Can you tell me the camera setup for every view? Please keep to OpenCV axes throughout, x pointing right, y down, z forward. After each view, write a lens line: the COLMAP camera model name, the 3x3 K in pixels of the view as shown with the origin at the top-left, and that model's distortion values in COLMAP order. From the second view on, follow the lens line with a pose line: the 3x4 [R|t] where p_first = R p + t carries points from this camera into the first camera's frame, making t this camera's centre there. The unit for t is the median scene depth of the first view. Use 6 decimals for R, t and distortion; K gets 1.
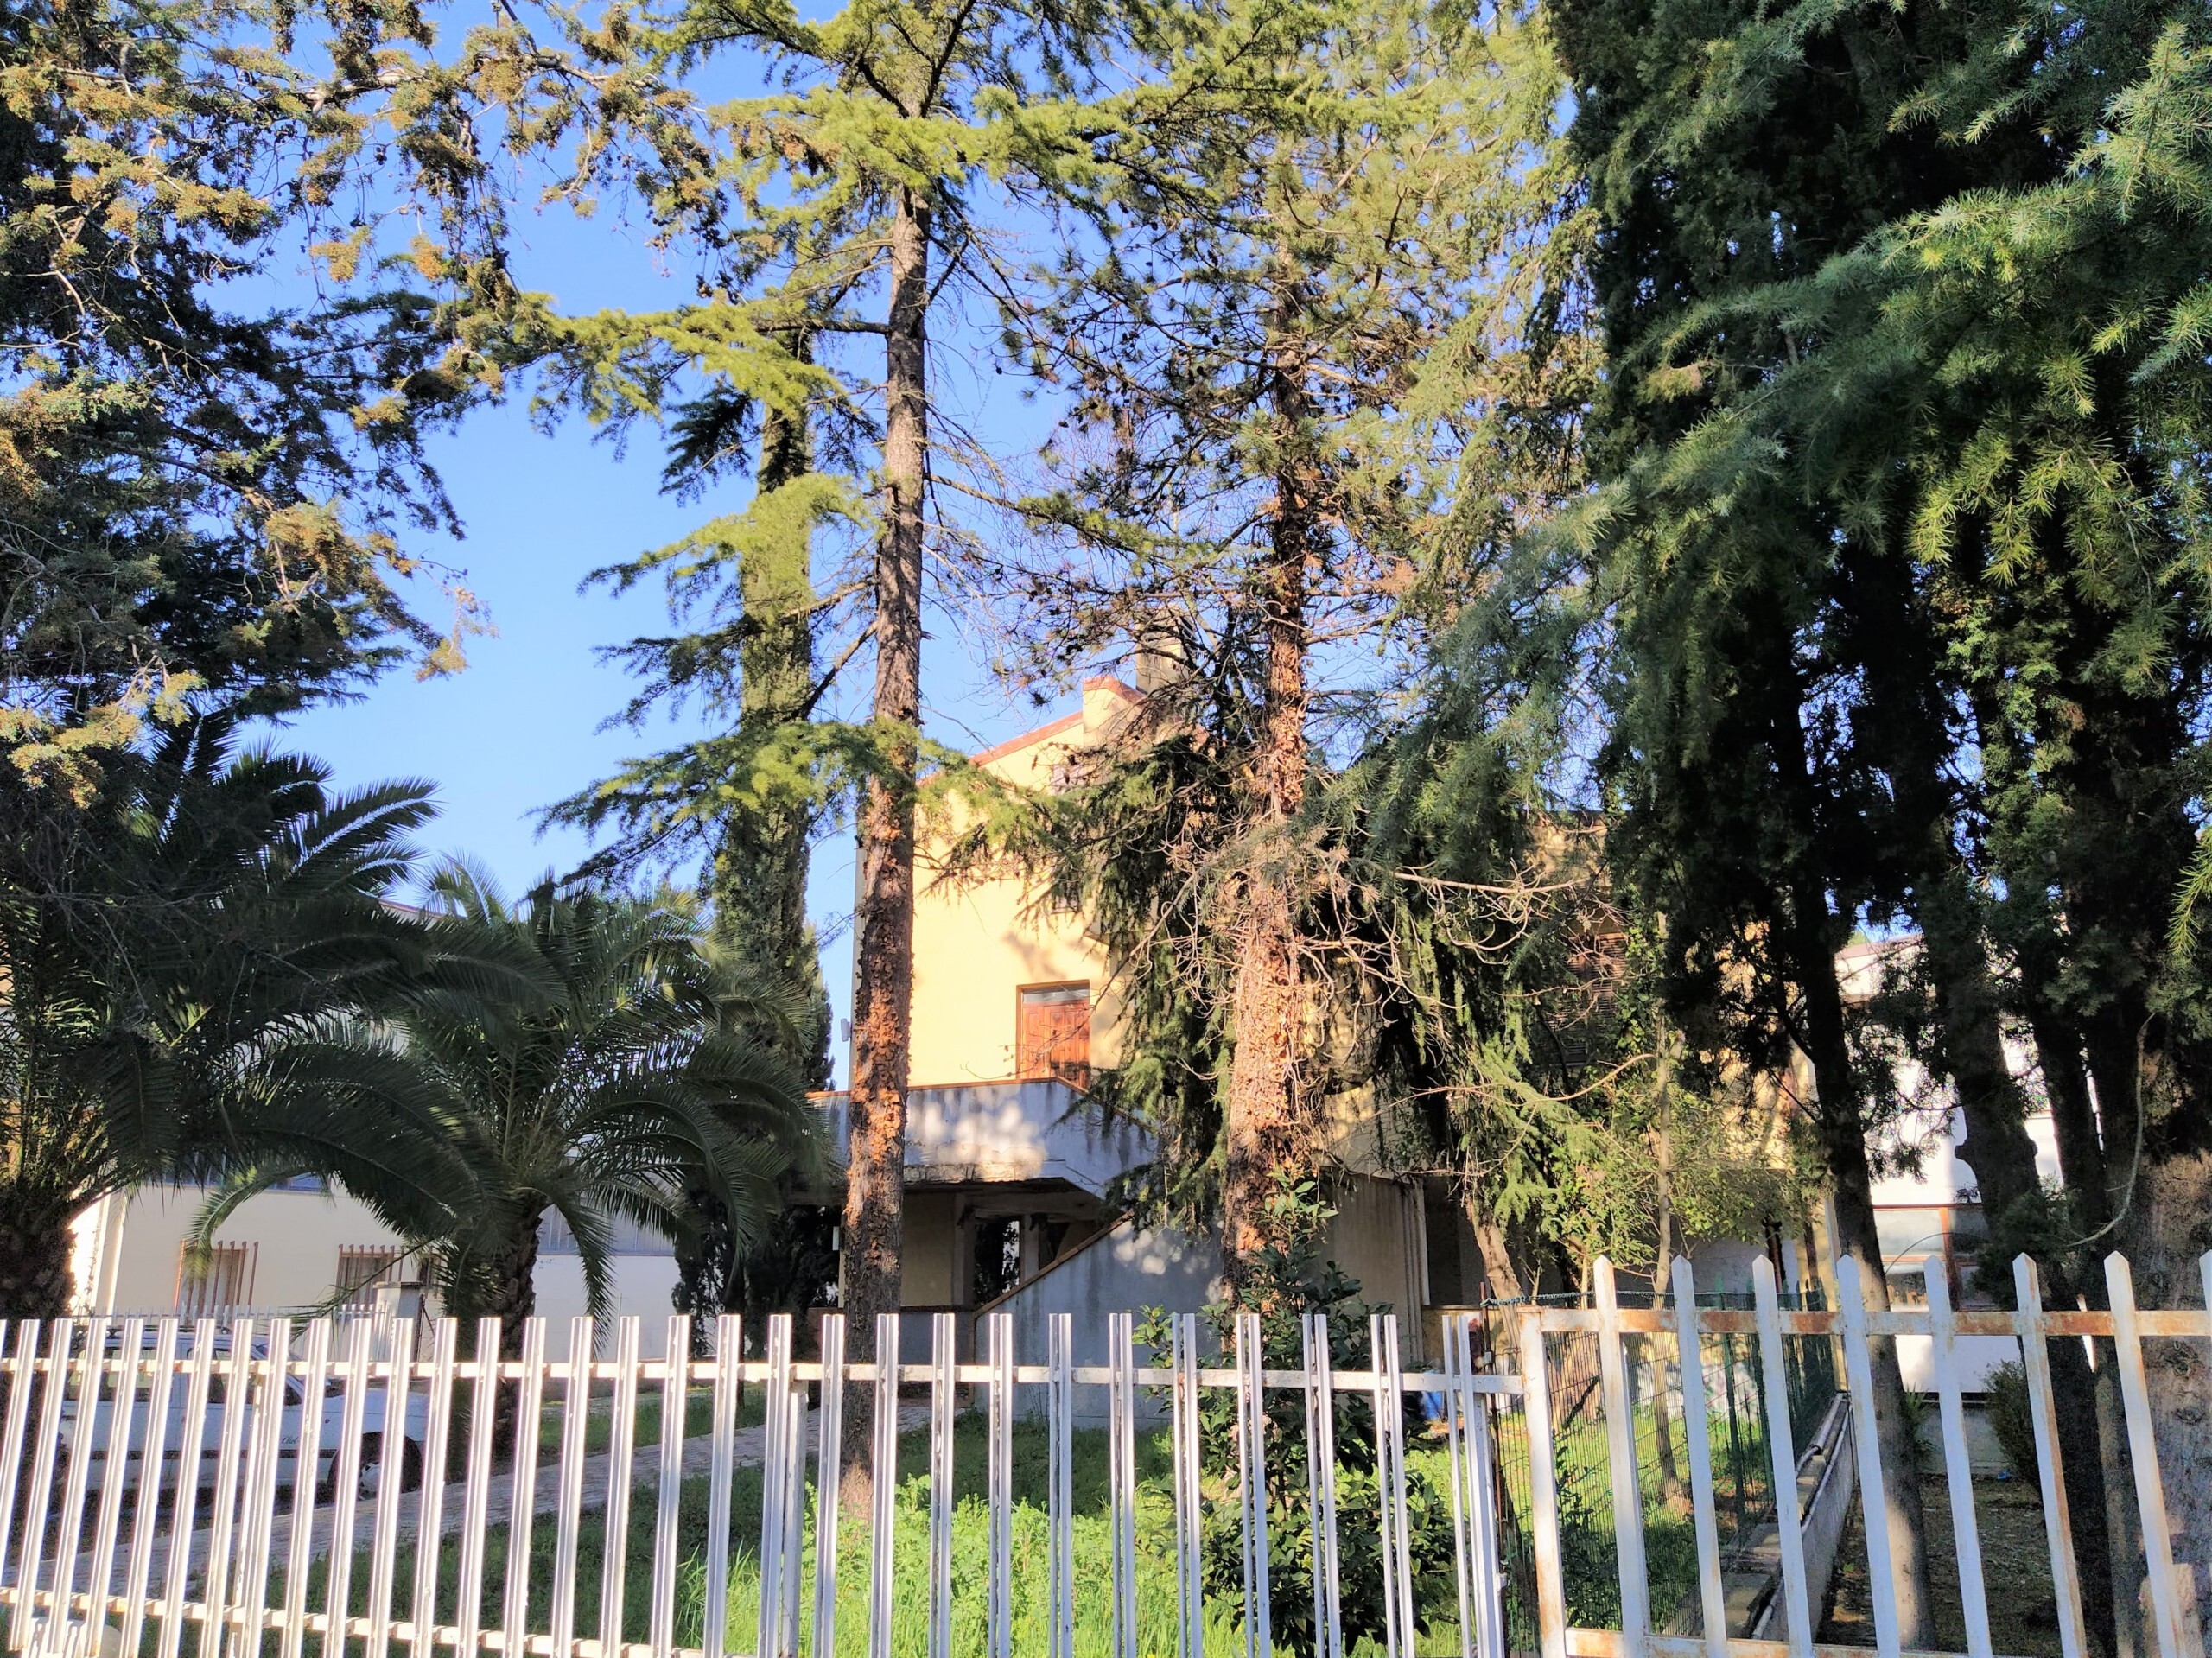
lens RADIAL K [[1806.9, 0, 1111.5], [0, 1806.9, 778.2], [0, 0, 1]] dist [0.086286, -0.206995]
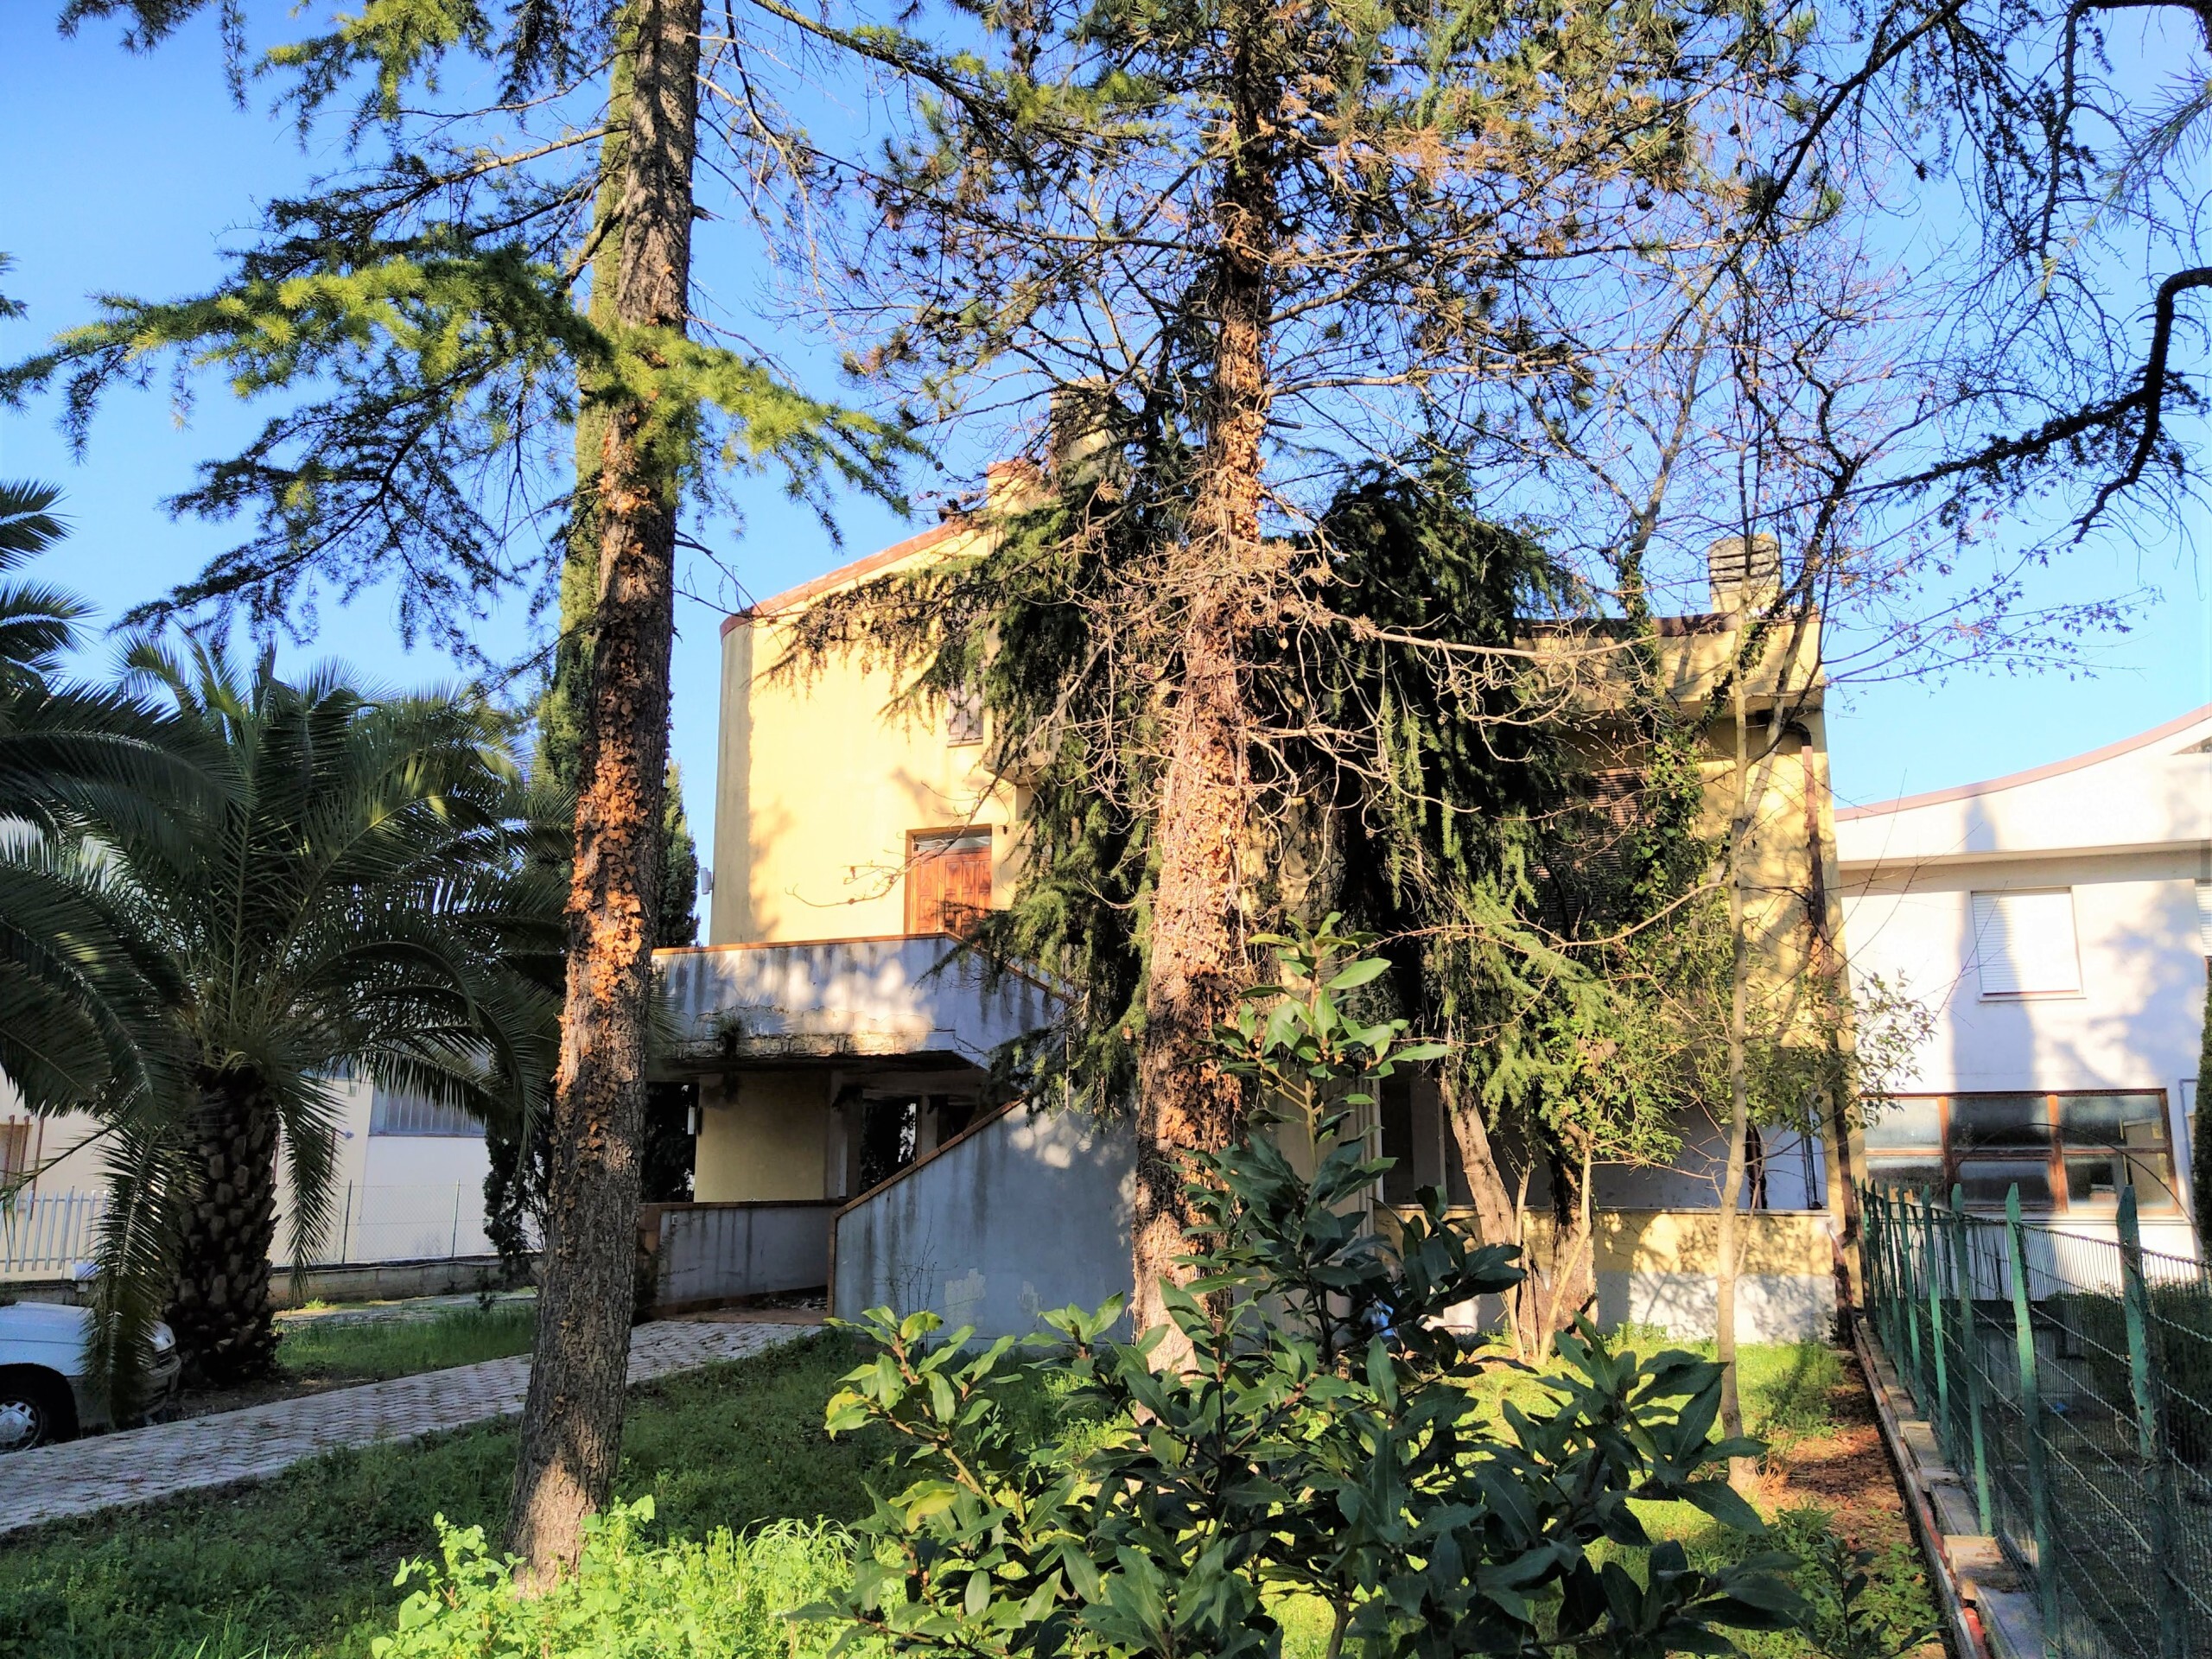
lens RADIAL K [[1807.0, 0, 1111.5], [0, 1807.0, 778.7], [0, 0, 1]] dist [0.086286, -0.206995]
pose [[0.999154, 0.015896, 0.037917, 0.016939], [-0.018133, 0.998070, 0.059400, 0.058402], [-0.036900, -0.060037, 0.997514, 0.228244]]
